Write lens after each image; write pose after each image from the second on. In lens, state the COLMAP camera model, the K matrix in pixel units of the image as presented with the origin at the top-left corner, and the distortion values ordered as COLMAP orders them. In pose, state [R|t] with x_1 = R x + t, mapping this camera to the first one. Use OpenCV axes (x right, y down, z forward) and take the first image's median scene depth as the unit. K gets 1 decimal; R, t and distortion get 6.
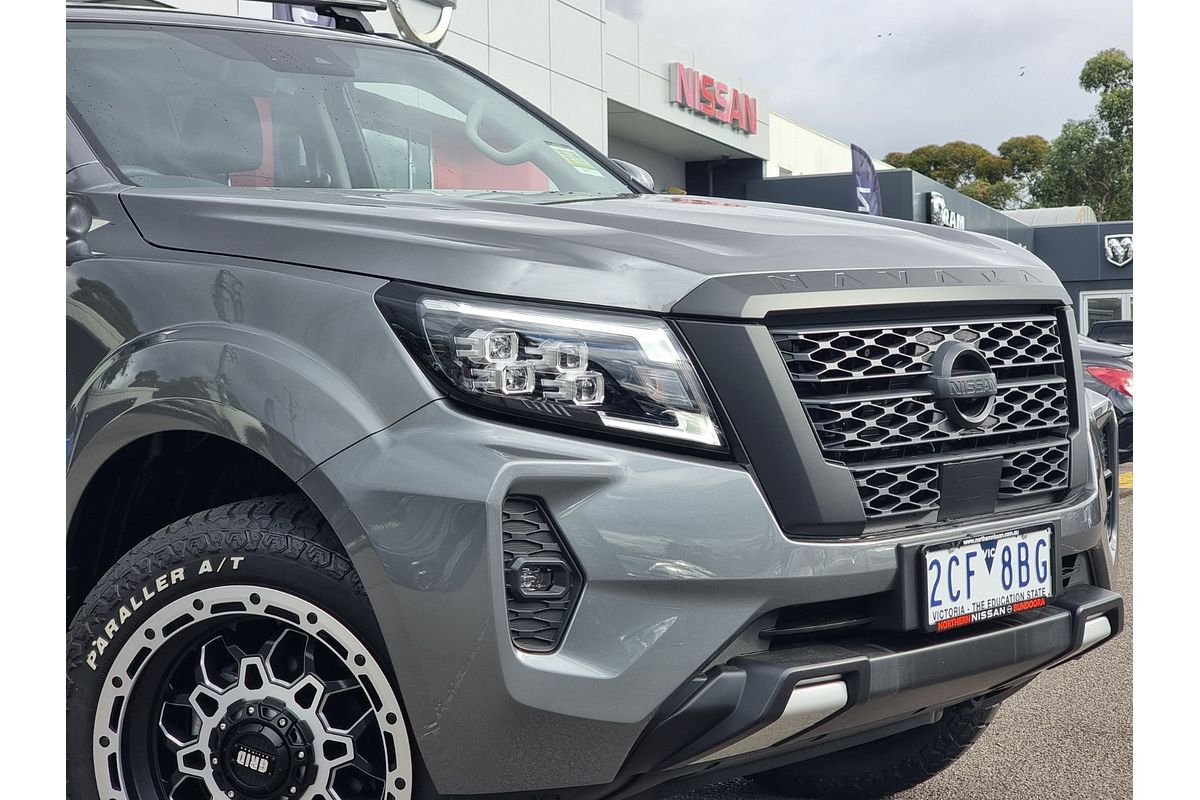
lens RADIAL K [[2163.0, 0, 634.1], [0, 2163.0, 359.5], [0, 0, 1]] dist [-0.006422, 0.000000]
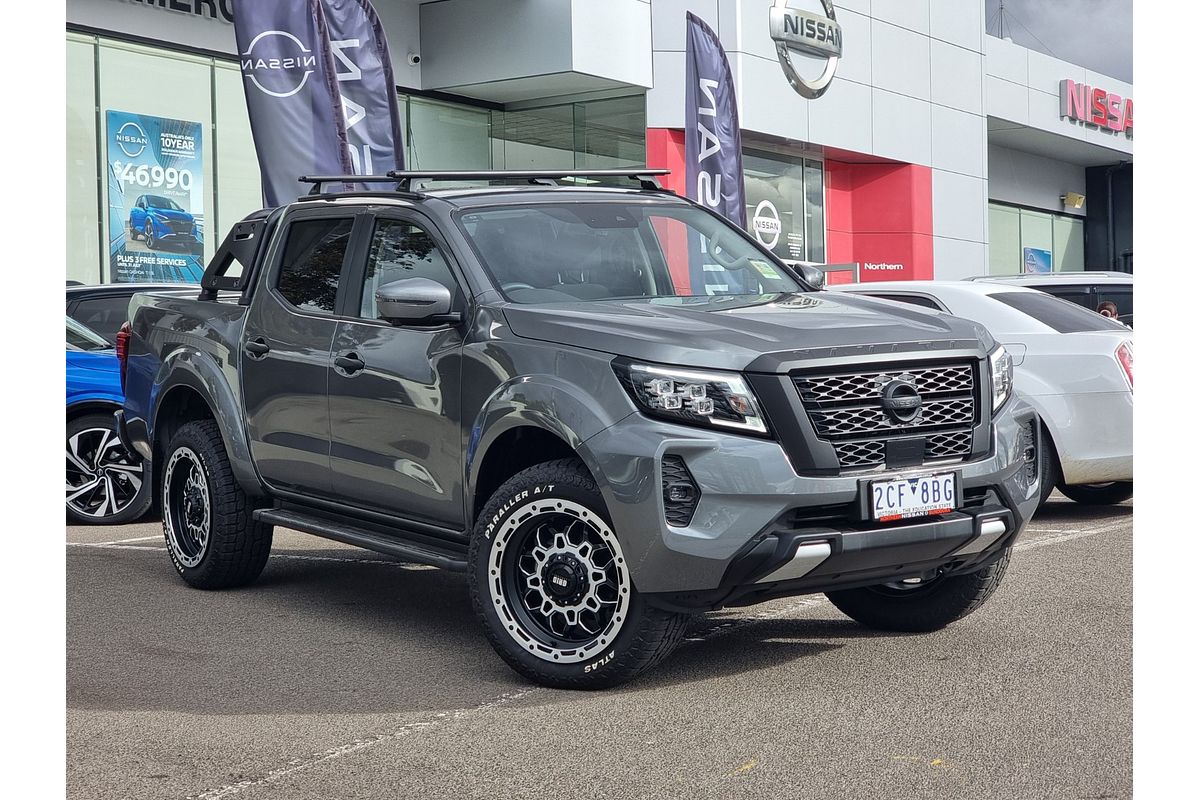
lens RADIAL K [[2225.2, 0, 597.0], [0, 2225.2, 400.7], [0, 0, 1]] dist [-0.212986, 0.000000]
pose [[0.973592, -0.006345, -0.228207, 0.359131], [0.011898, 0.999665, 0.022966, -0.041792], [0.227985, -0.025075, 0.973342, -1.116043]]
